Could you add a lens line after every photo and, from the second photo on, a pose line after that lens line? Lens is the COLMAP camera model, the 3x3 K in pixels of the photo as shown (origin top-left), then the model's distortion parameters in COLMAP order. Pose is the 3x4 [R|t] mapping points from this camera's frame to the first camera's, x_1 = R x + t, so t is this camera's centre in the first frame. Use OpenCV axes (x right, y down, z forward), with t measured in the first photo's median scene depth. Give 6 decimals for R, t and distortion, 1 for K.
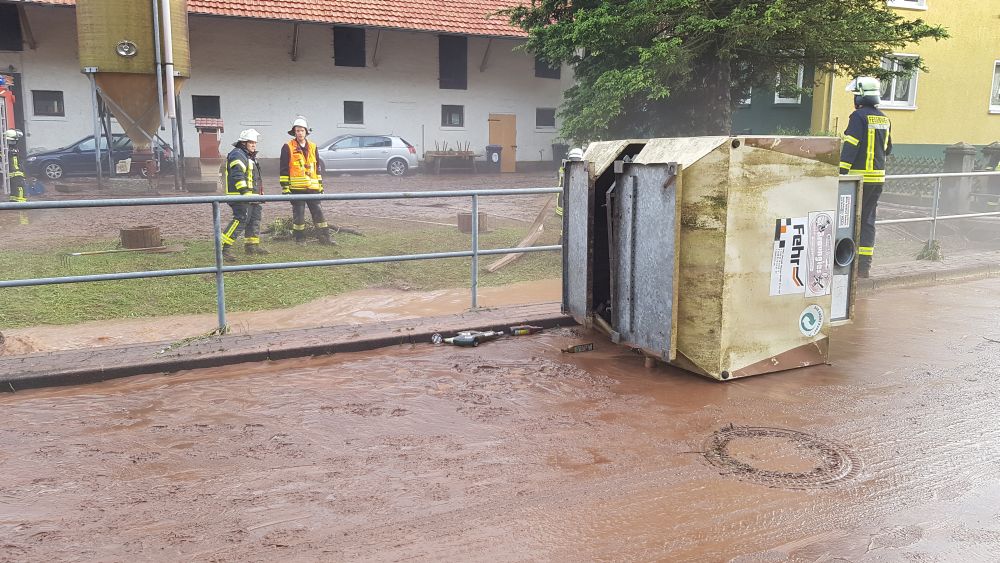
lens RADIAL K [[785.5, 0, 512.9], [0, 785.5, 277.0], [0, 0, 1]] dist [0.096431, -0.172809]
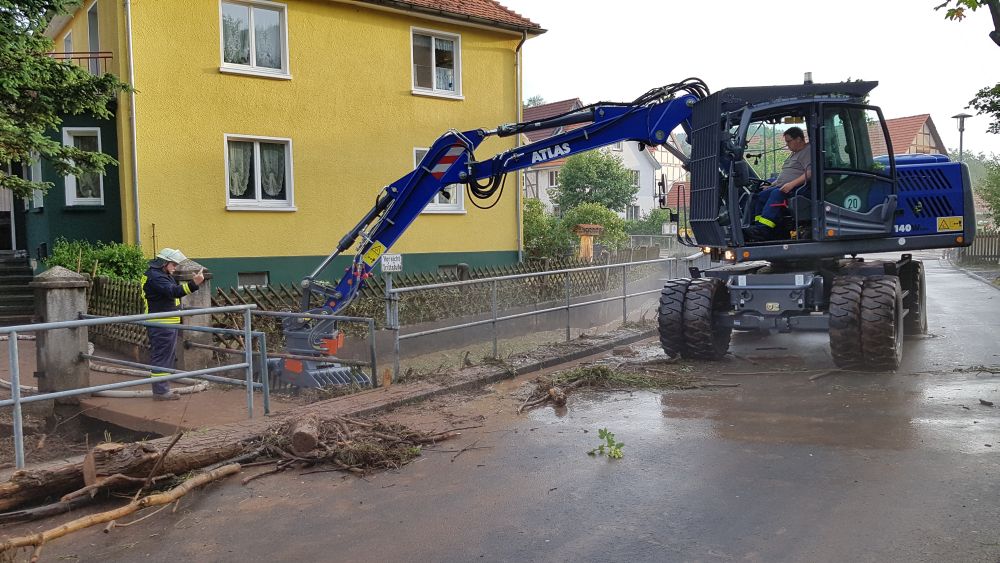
lens RADIAL K [[784.9, 0, 495.0], [0, 784.9, 282.8], [0, 0, 1]] dist [0.107394, -0.163219]
pose [[0.961992, -0.046272, 0.269129, 0.487053], [0.078254, 0.990919, -0.109344, -0.048270], [-0.261626, 0.126249, 0.956877, 0.254963]]
